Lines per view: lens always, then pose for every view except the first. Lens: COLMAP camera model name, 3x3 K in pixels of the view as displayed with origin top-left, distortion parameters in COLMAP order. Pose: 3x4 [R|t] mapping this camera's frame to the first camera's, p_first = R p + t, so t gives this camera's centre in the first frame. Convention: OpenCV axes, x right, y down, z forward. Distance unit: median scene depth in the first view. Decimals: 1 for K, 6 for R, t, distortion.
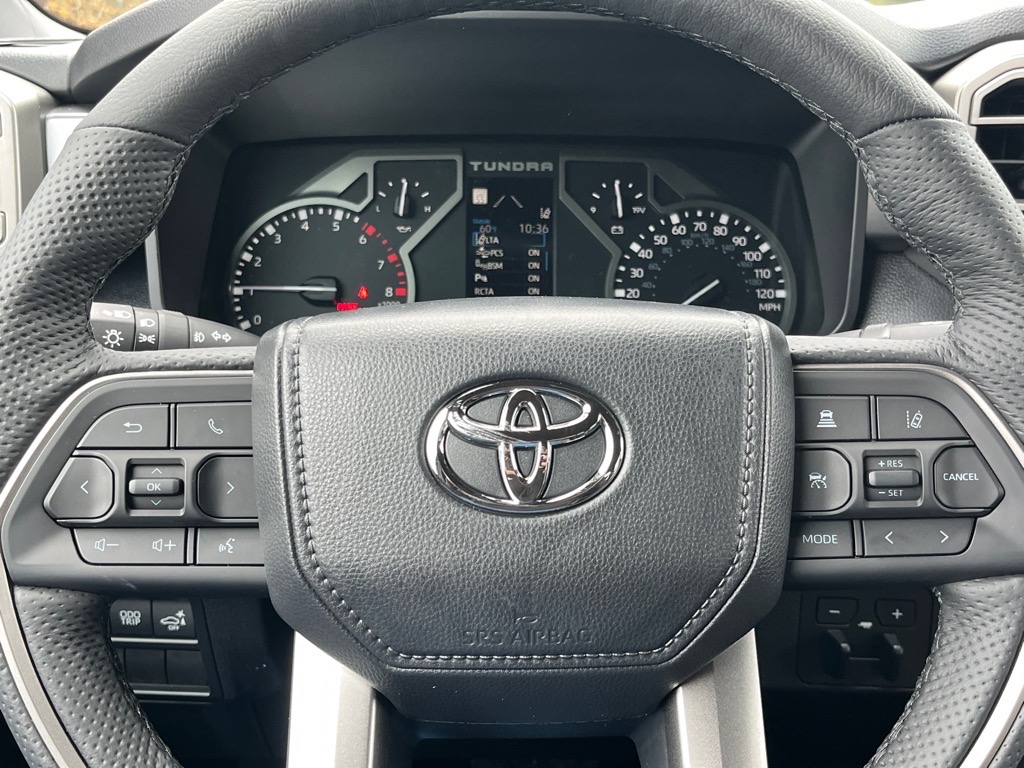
lens RADIAL K [[1069.9, 0, 512.0], [0, 1069.9, 384.0], [0, 0, 1]] dist [-0.000839, 0.004049]
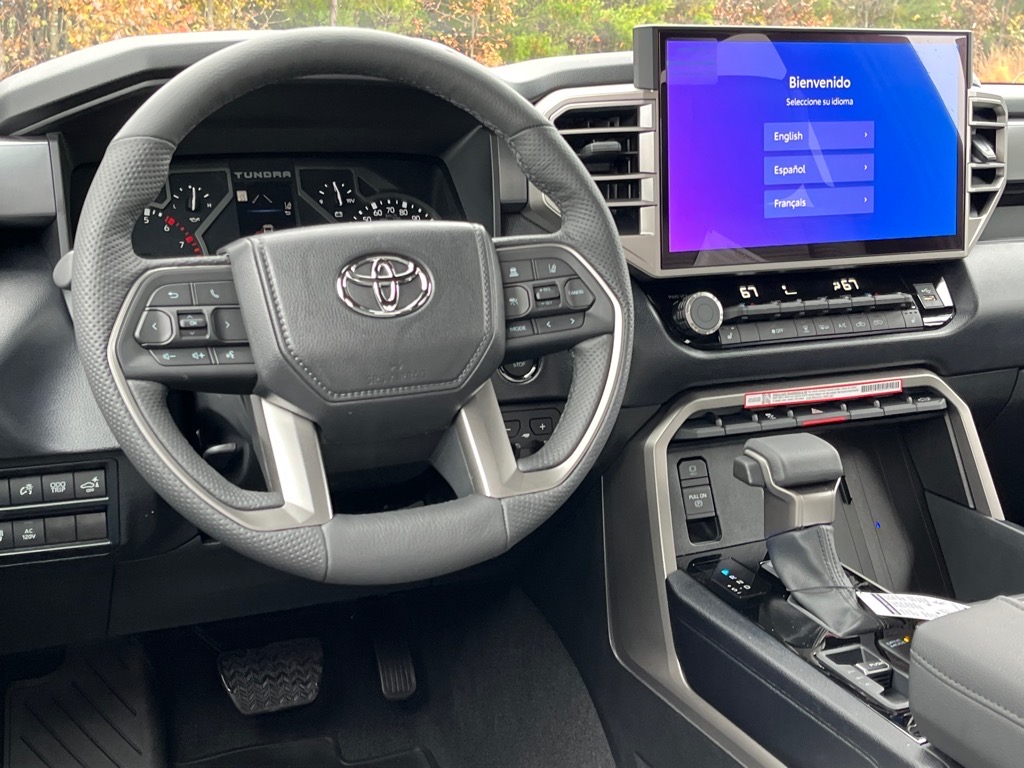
lens RADIAL K [[1085.0, 0, 512.0], [0, 1085.0, 384.0], [0, 0, 1]] dist [0.020070, -0.272857]
pose [[0.920816, -0.101240, 0.376628, -0.358511], [0.118923, 0.992615, -0.023932, 0.206201], [-0.371424, 0.066827, 0.926055, -0.636207]]
